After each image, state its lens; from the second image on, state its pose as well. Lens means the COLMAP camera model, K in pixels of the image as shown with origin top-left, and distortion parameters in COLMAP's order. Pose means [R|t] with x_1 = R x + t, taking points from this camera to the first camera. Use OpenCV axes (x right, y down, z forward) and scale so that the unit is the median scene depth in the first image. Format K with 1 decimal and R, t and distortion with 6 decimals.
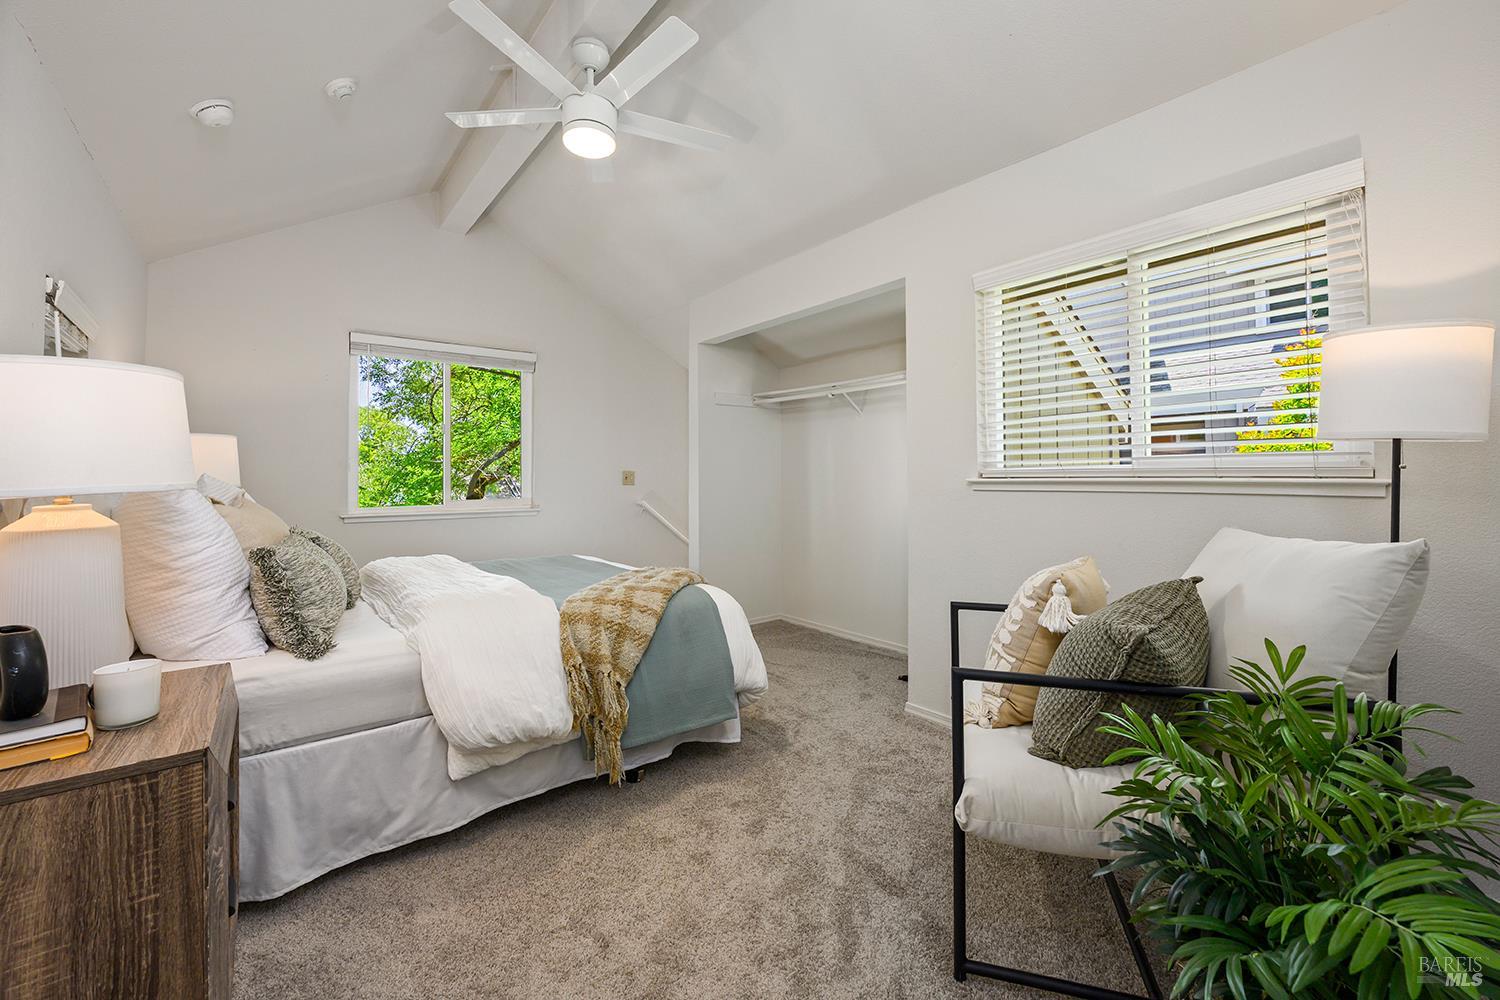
lens RADIAL K [[604.2, 0, 761.1], [0, 604.2, 494.4], [0, 0, 1]] dist [-0.006589, 0.000092]
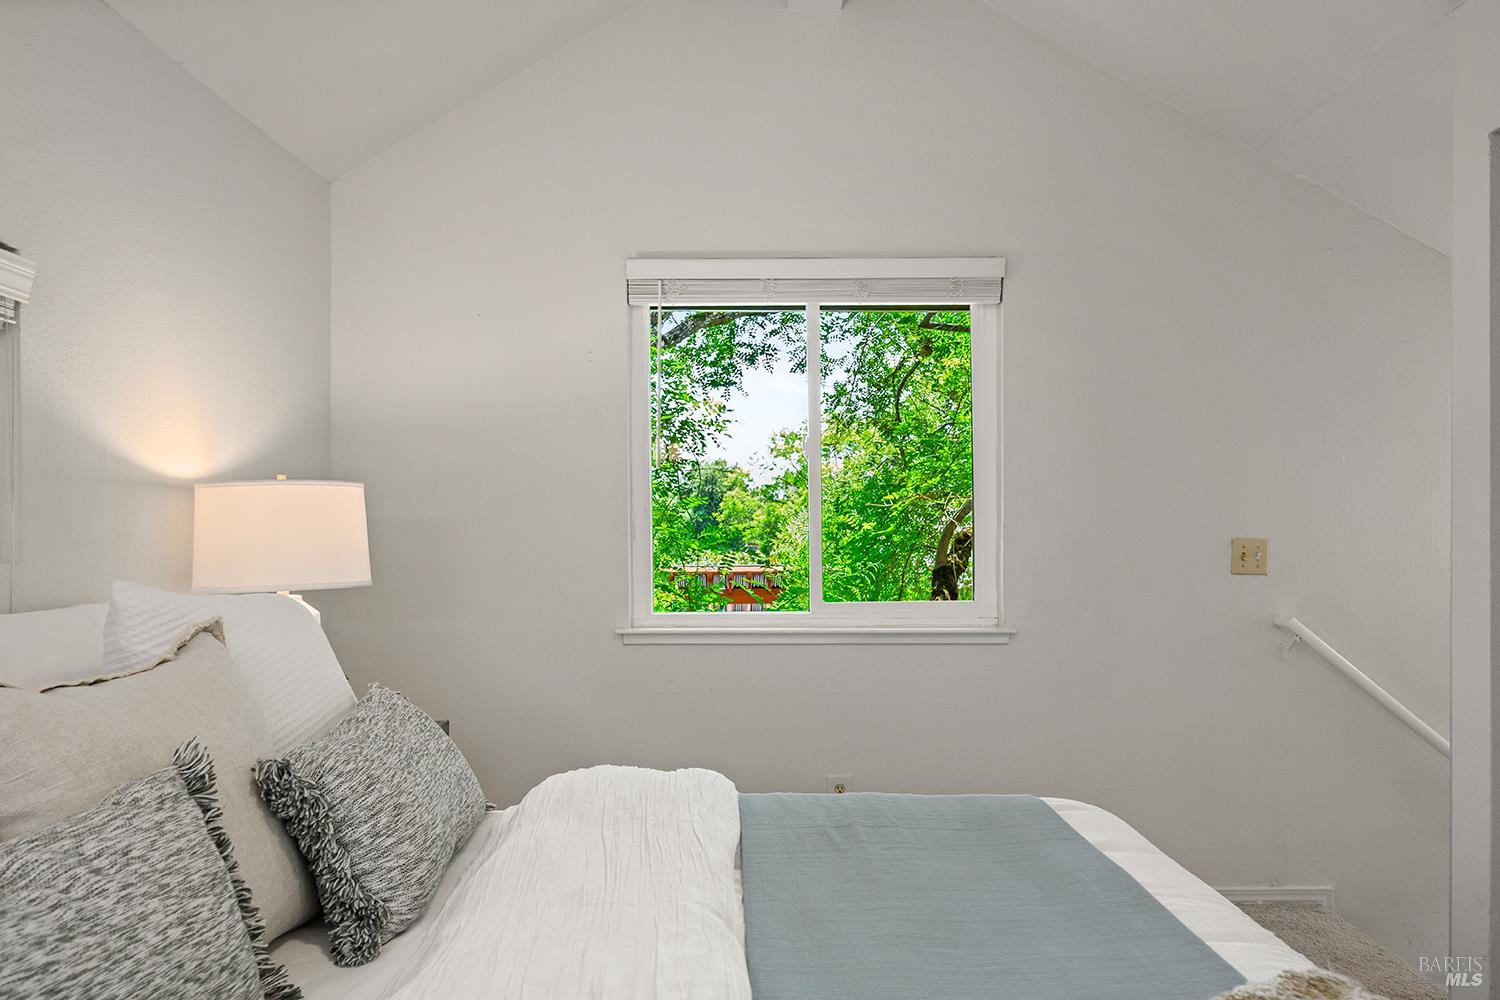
lens RADIAL K [[1049.4, 0, 753.6], [0, 1049.4, 530.1], [0, 0, 1]] dist [0.091132, 0.000836]
pose [[0.783280, 0.006632, -0.621634, -0.047170], [-0.019109, 0.999727, -0.013413, -0.028352], [0.621375, 0.022385, 0.783193, 0.285701]]
